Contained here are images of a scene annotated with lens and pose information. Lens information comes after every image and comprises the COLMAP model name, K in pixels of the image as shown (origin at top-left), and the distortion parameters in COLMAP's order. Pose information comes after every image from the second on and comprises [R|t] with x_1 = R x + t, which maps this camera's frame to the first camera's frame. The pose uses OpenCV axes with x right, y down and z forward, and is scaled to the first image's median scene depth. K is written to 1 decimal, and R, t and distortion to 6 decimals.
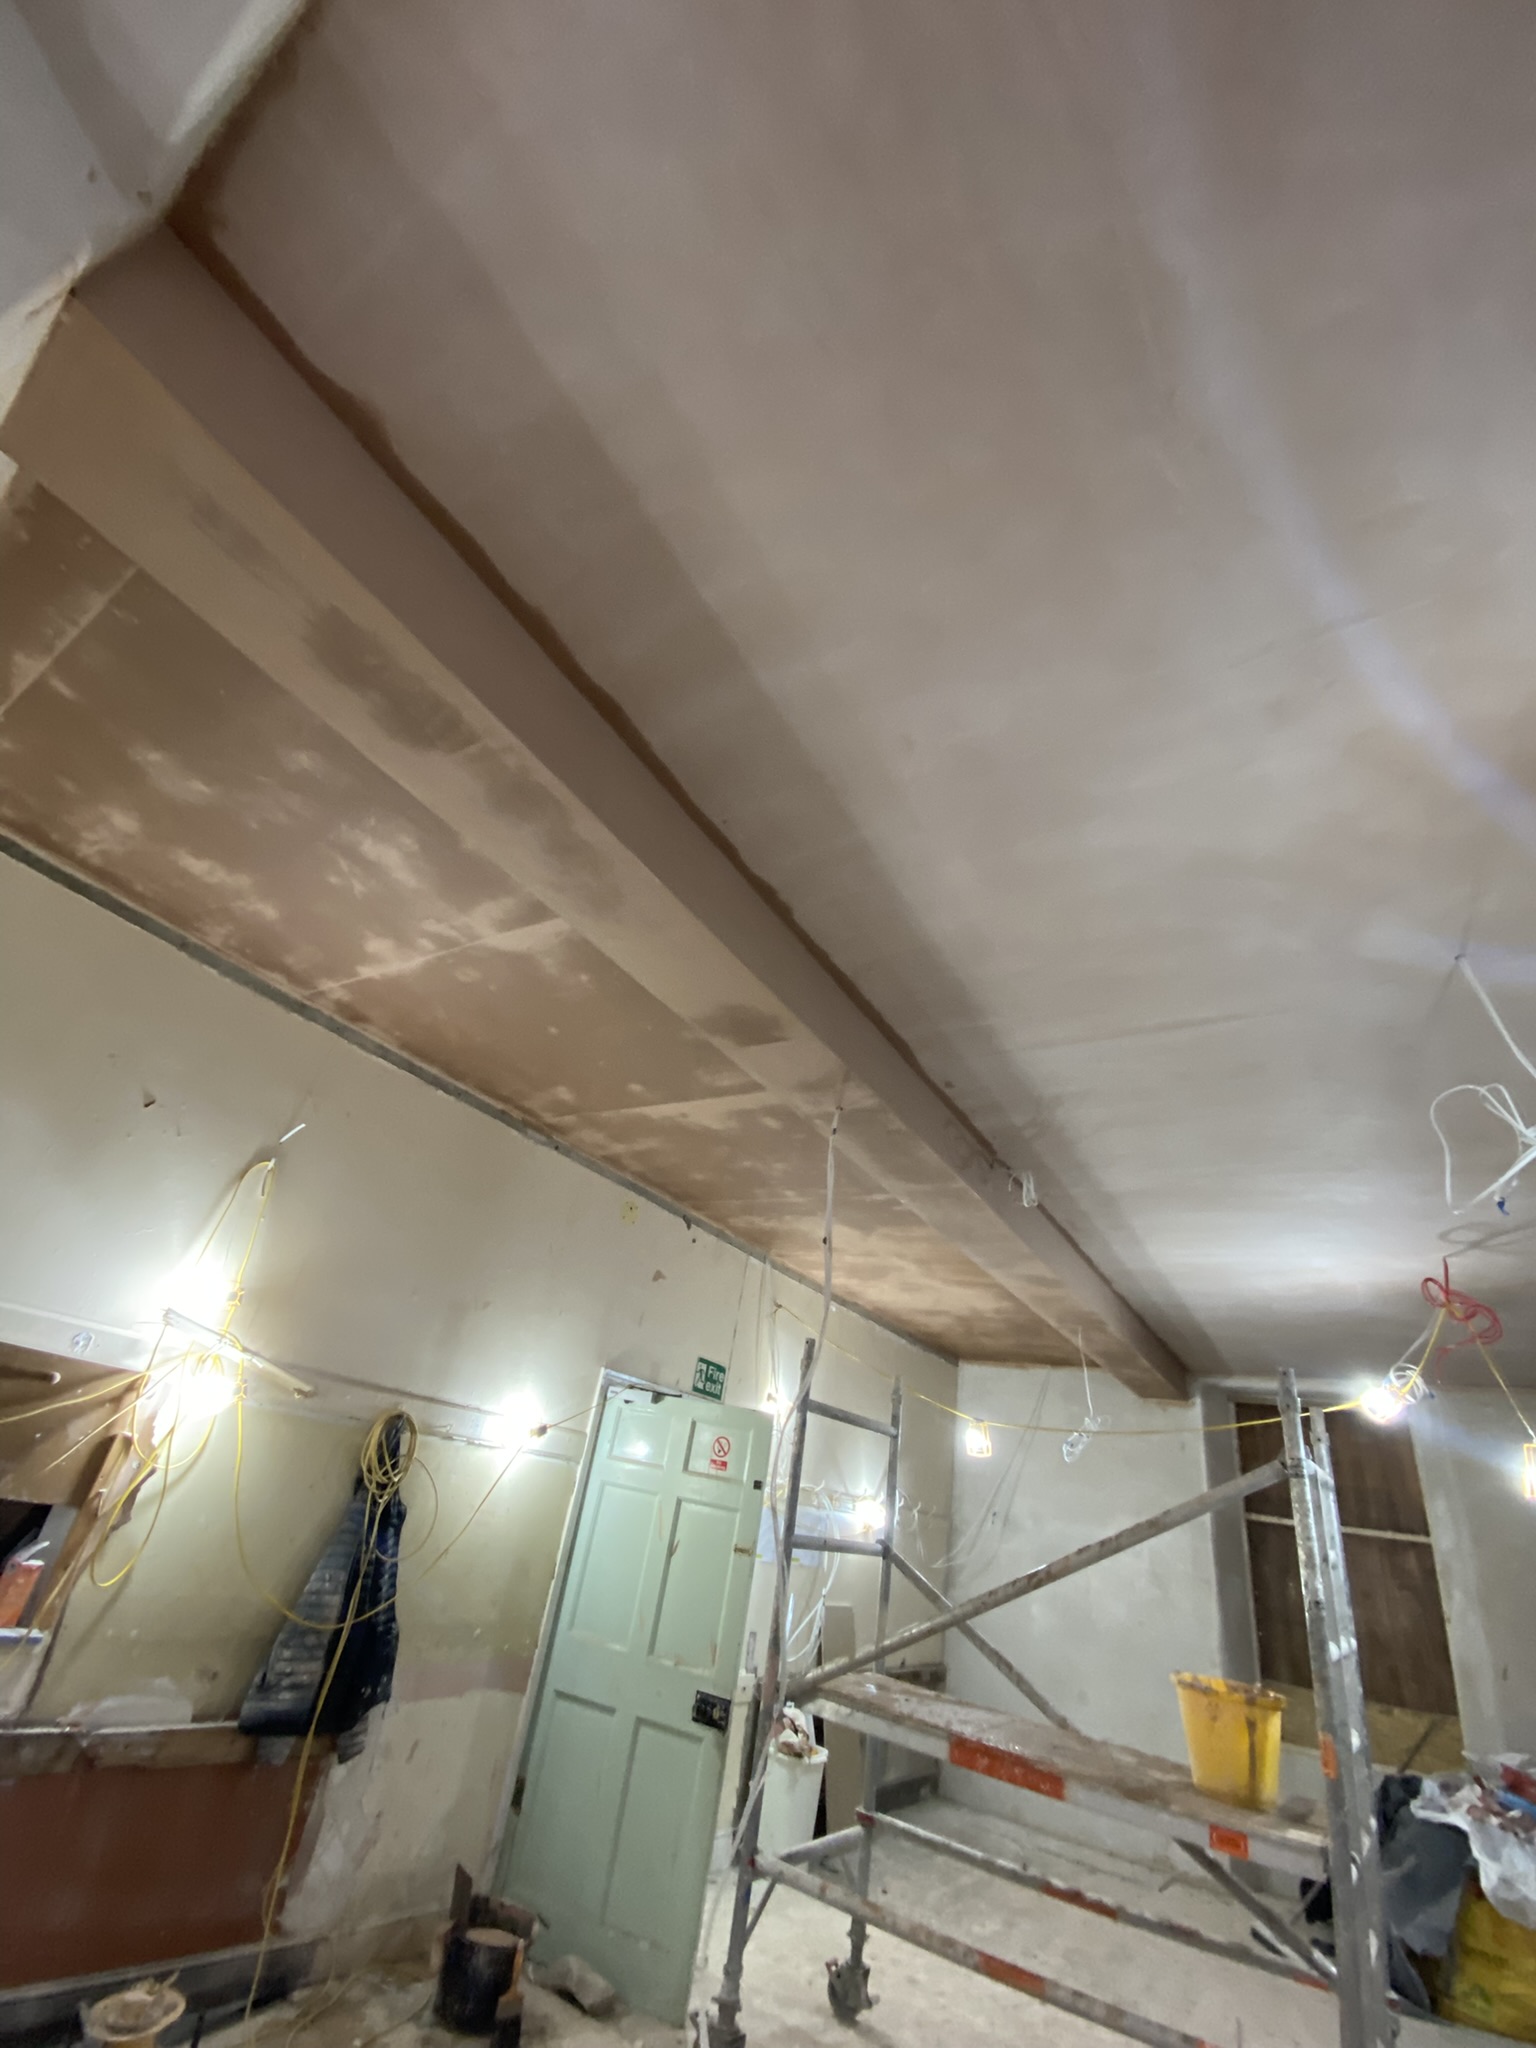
lens RADIAL K [[829.7, 0, 768.0], [0, 829.7, 1024.0], [0, 0, 1]] dist [0.013791, -0.012287]
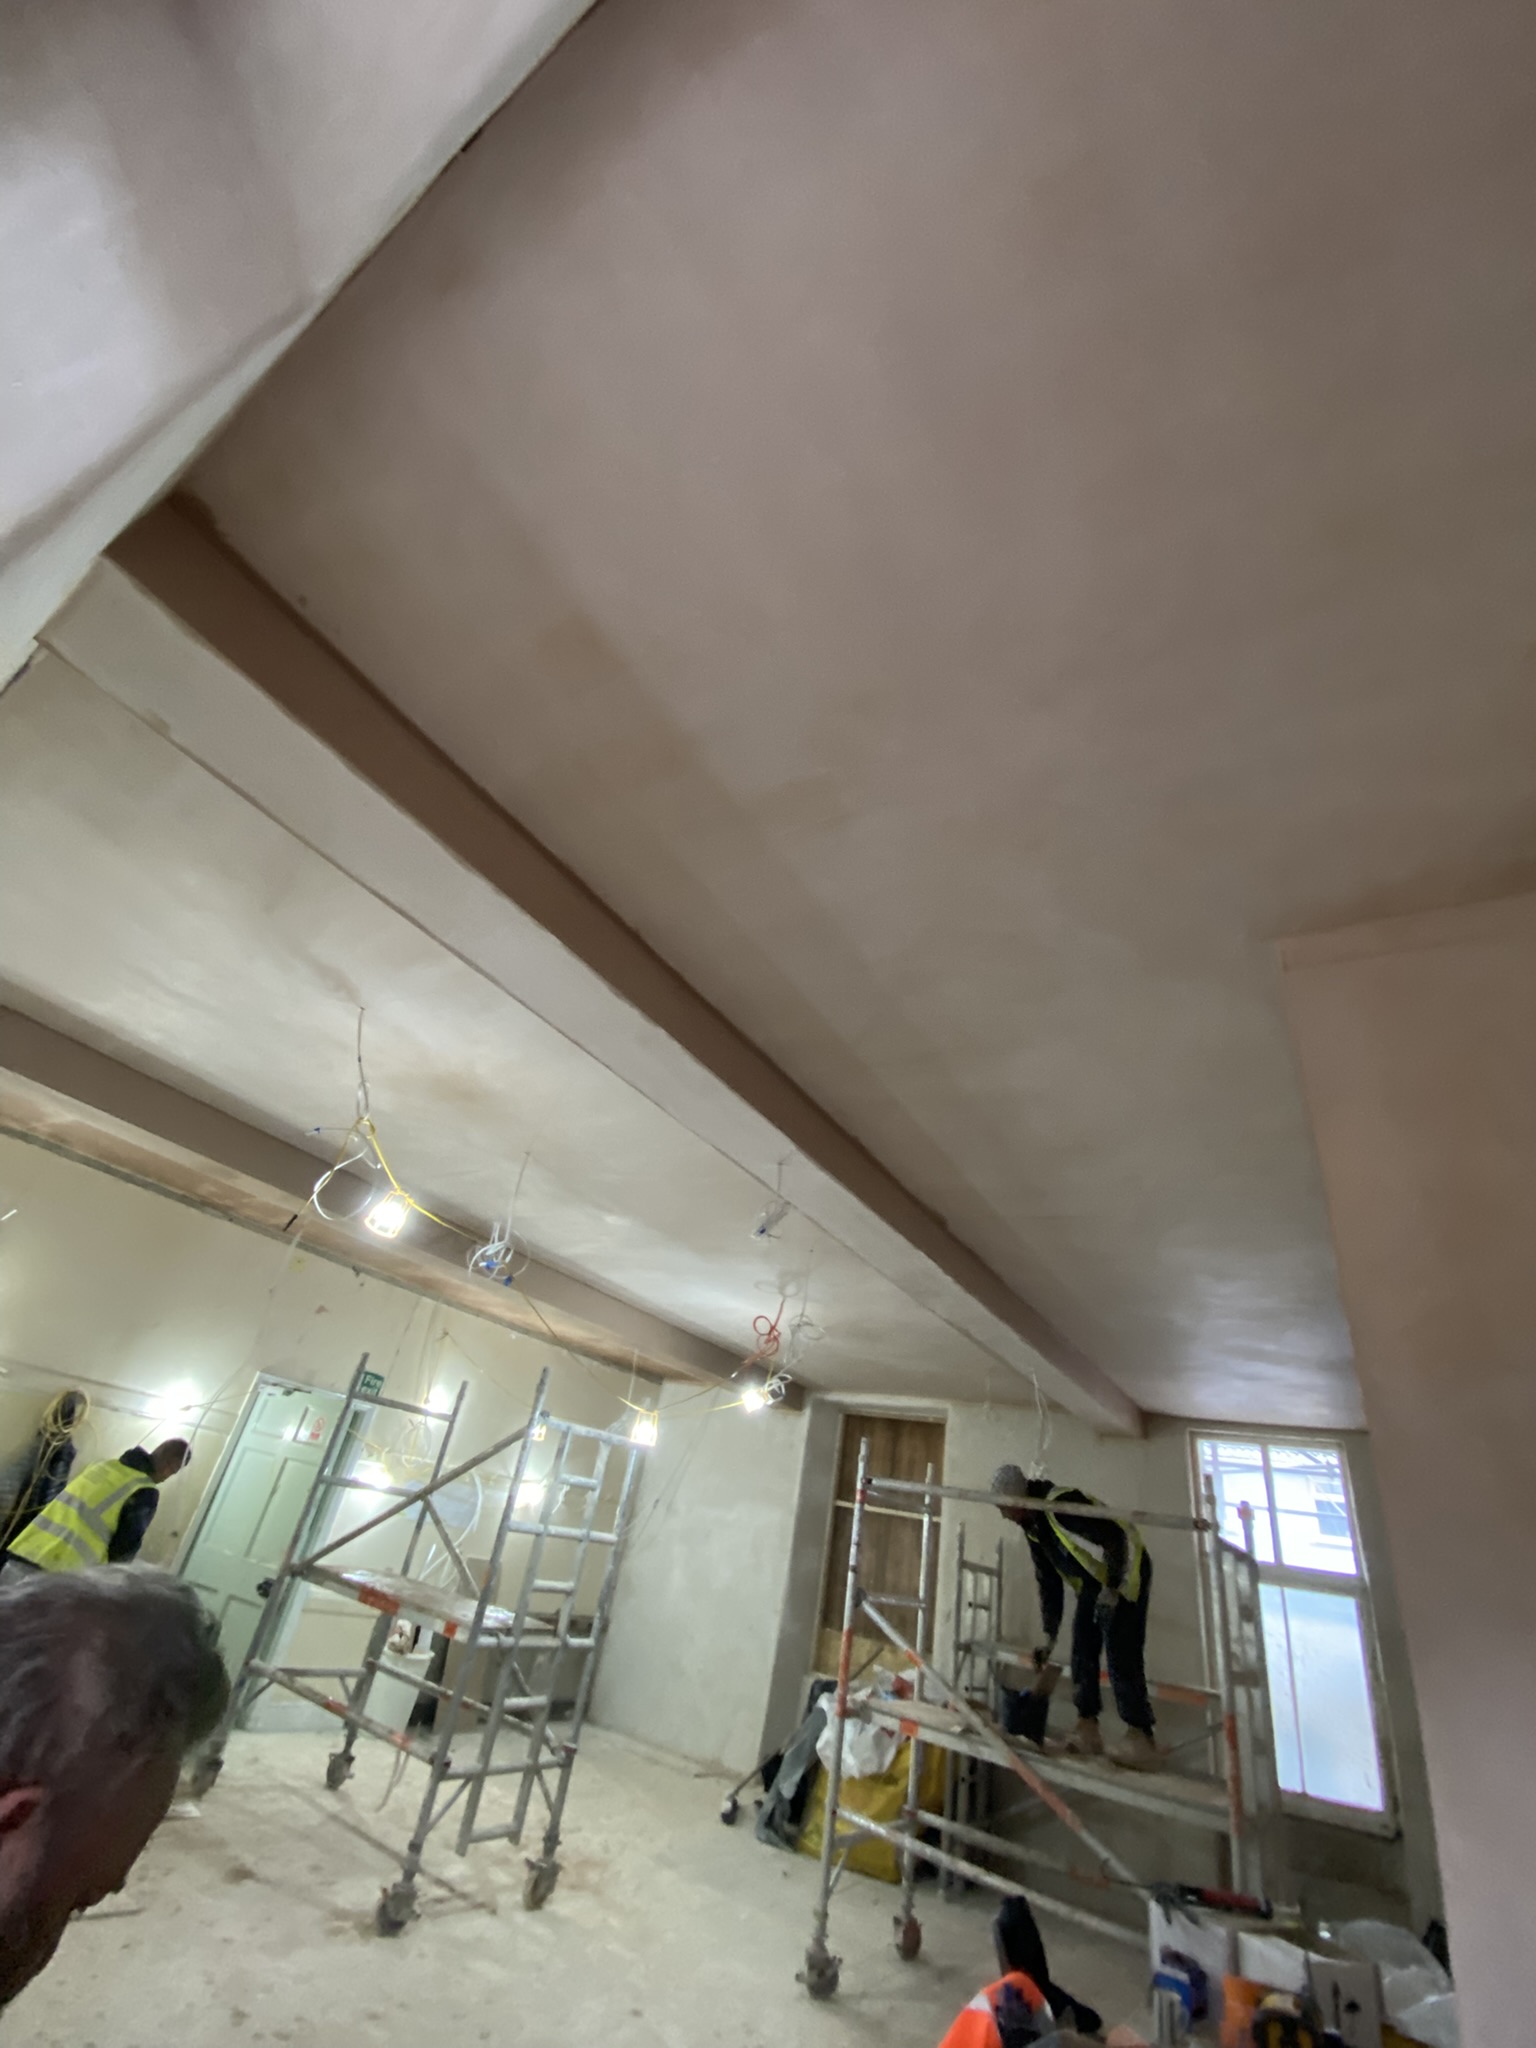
lens RADIAL K [[821.7, 0, 768.0], [0, 821.7, 1024.0], [0, 0, 1]] dist [0.002161, -0.011959]
pose [[0.999928, 0.002172, -0.011806, 0.794277], [-0.002763, 0.998733, -0.050255, -0.141210], [0.011682, 0.050284, 0.998667, -0.510685]]
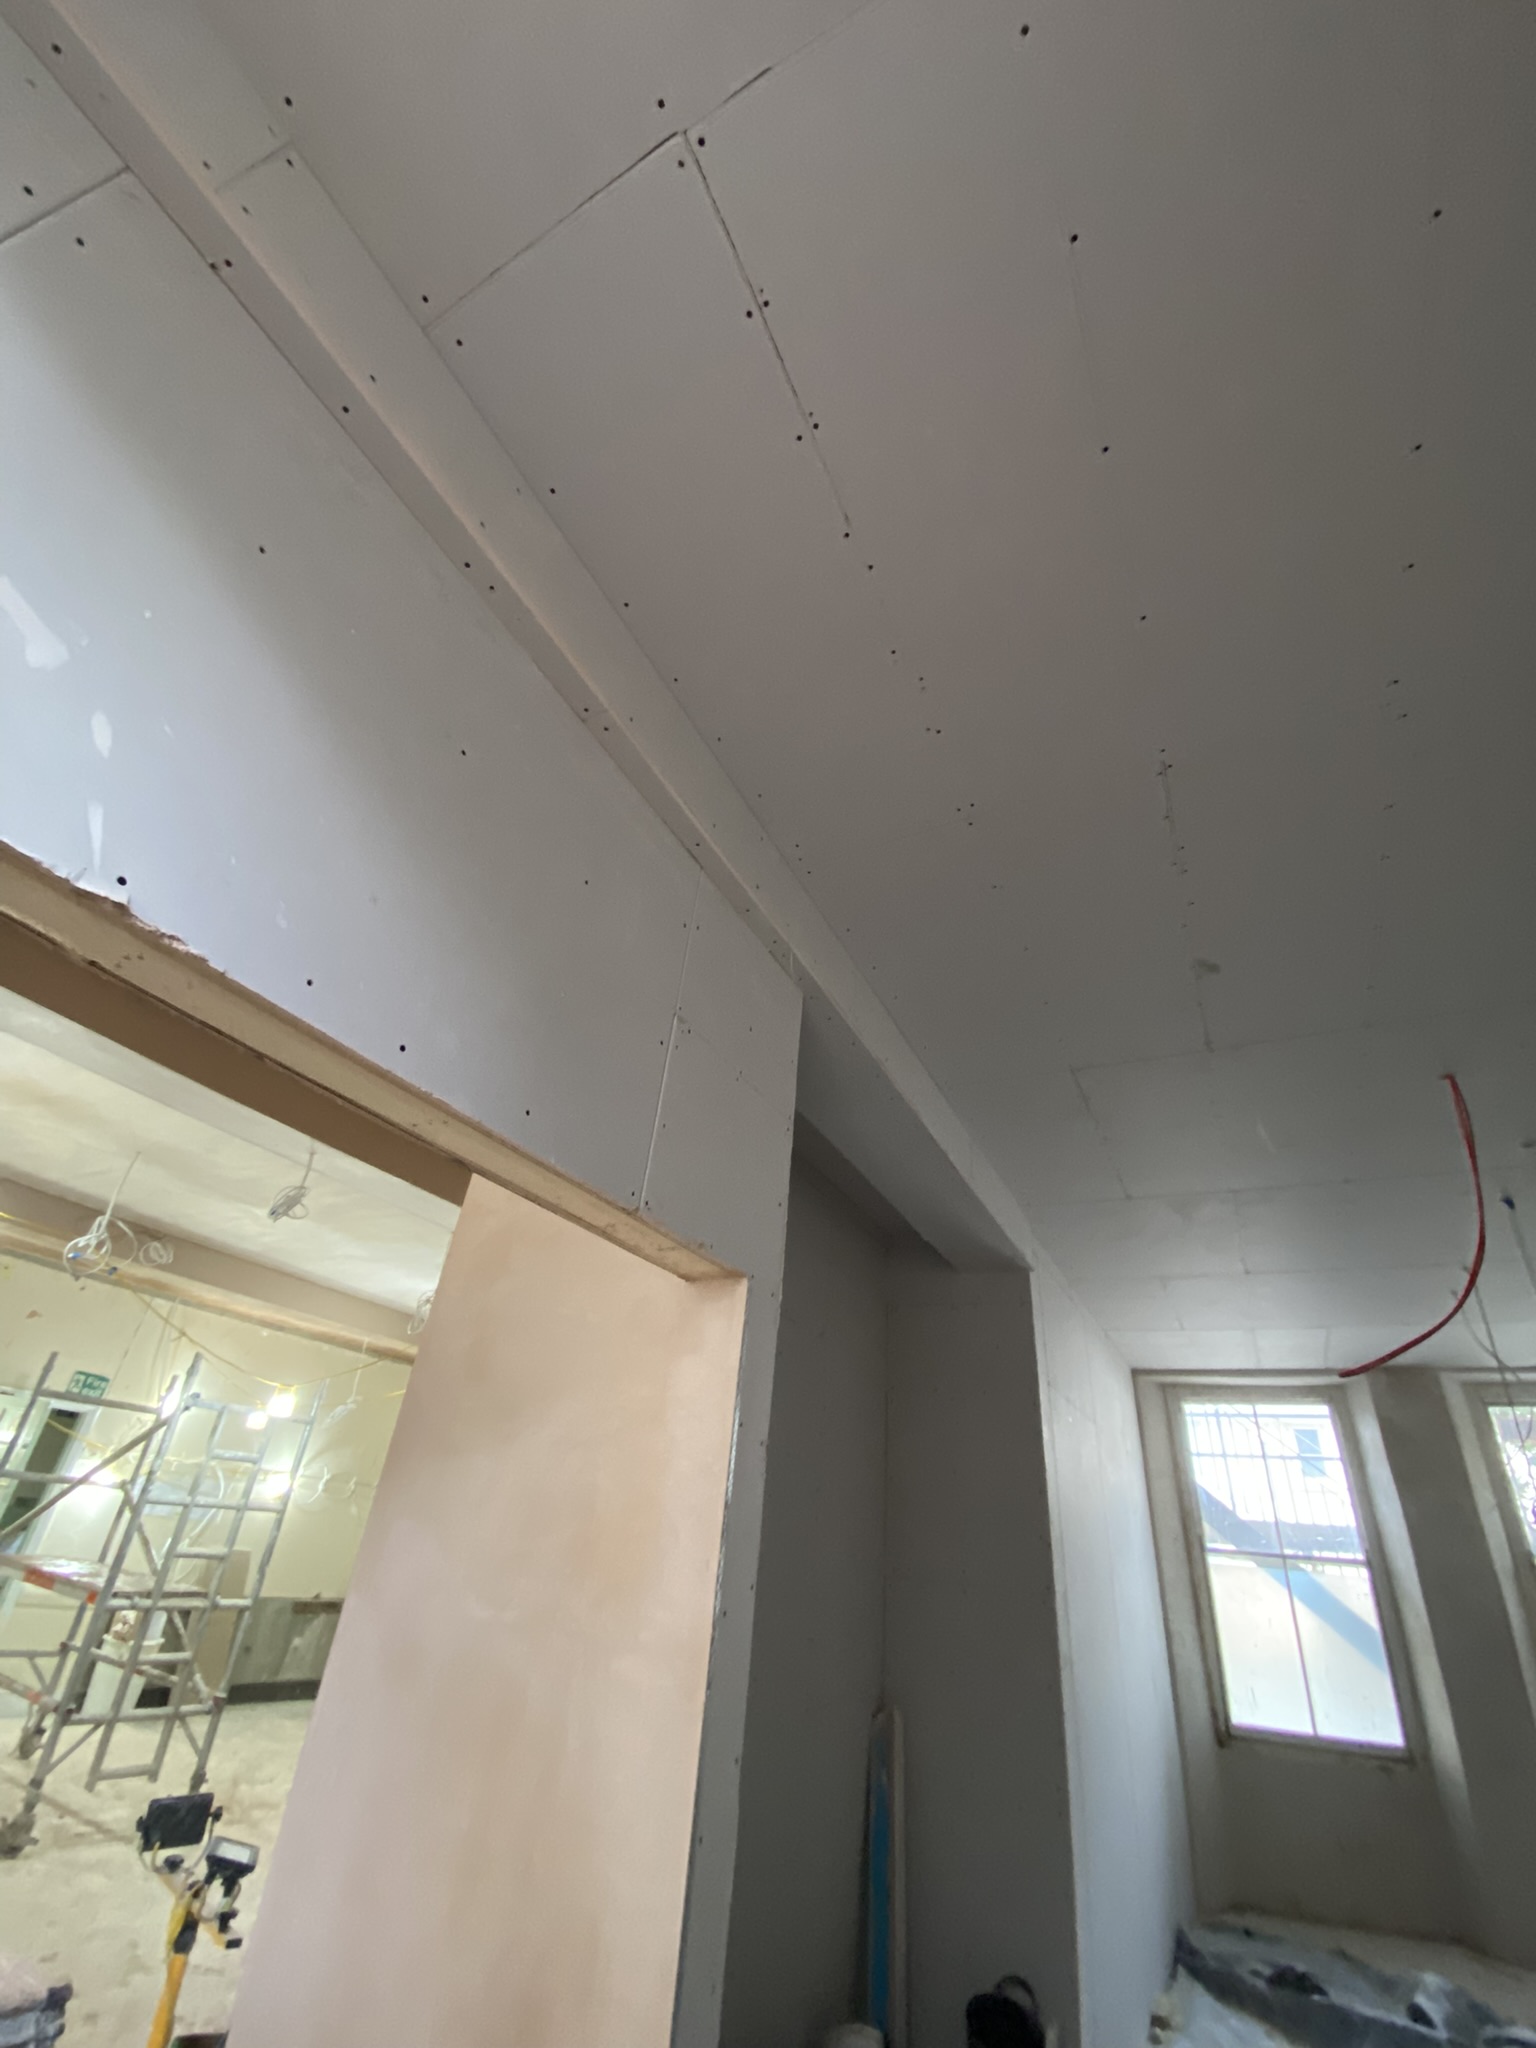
lens RADIAL K [[847.0, 0, 768.0], [0, 847.0, 1024.0], [0, 0, 1]] dist [-0.001901, -0.009909]
pose [[0.995972, -0.021572, 0.087032, 1.241637], [0.024287, 0.999247, -0.030256, -0.148502], [-0.086314, 0.032248, 0.995746, -0.689801]]
